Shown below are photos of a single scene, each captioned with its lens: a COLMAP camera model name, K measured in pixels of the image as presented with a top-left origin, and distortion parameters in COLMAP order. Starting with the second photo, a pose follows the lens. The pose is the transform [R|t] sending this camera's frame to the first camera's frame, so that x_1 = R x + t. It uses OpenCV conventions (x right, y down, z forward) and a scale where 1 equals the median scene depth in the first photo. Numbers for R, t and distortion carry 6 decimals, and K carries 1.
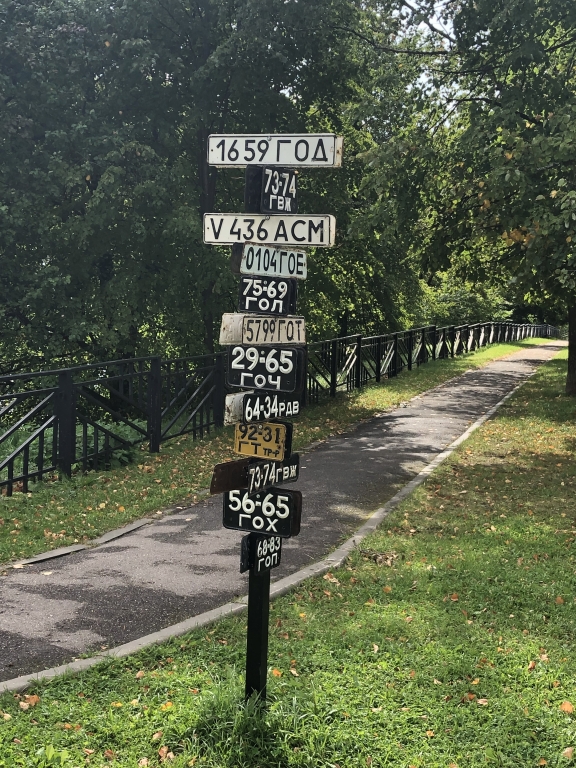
lens RADIAL K [[1086.6, 0, 287.2], [0, 1086.6, 383.1], [0, 0, 1]] dist [0.033861, 0.000000]
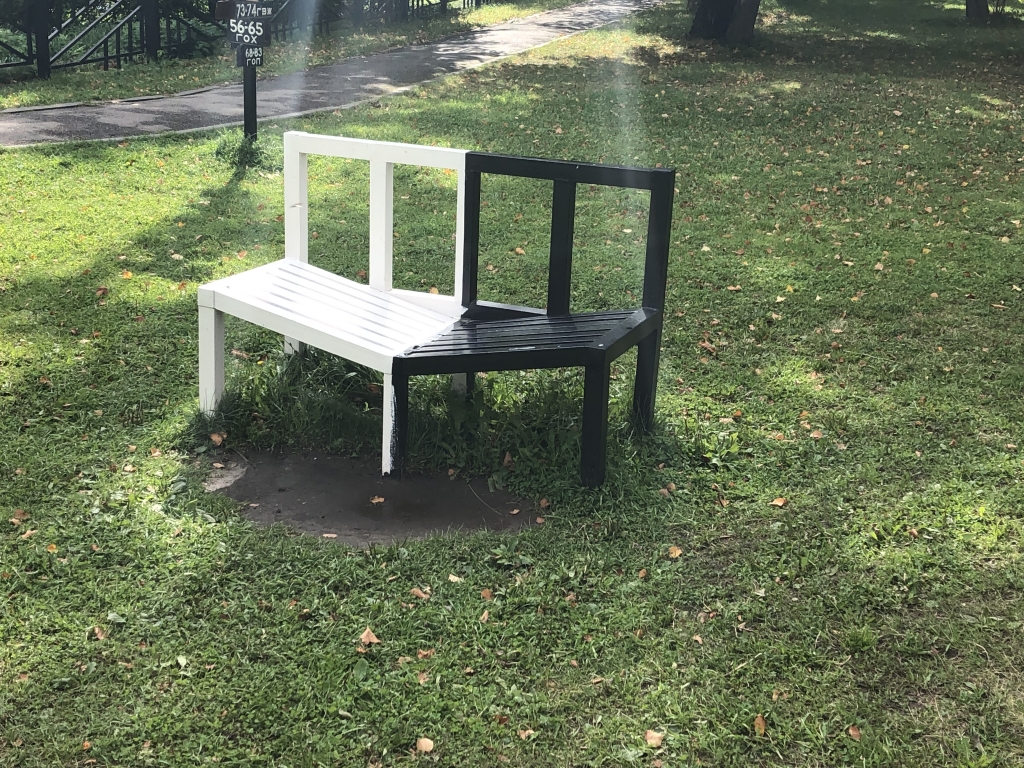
lens RADIAL K [[1448.7, 0, 514.8], [0, 1448.7, 384.5], [0, 0, 1]] dist [0.033861, 0.000000]
pose [[0.999766, 0.000314, 0.021628, 0.243485], [-0.005513, 0.970571, 0.240751, 0.069525], [-0.020916, -0.240814, 0.970346, -0.980557]]
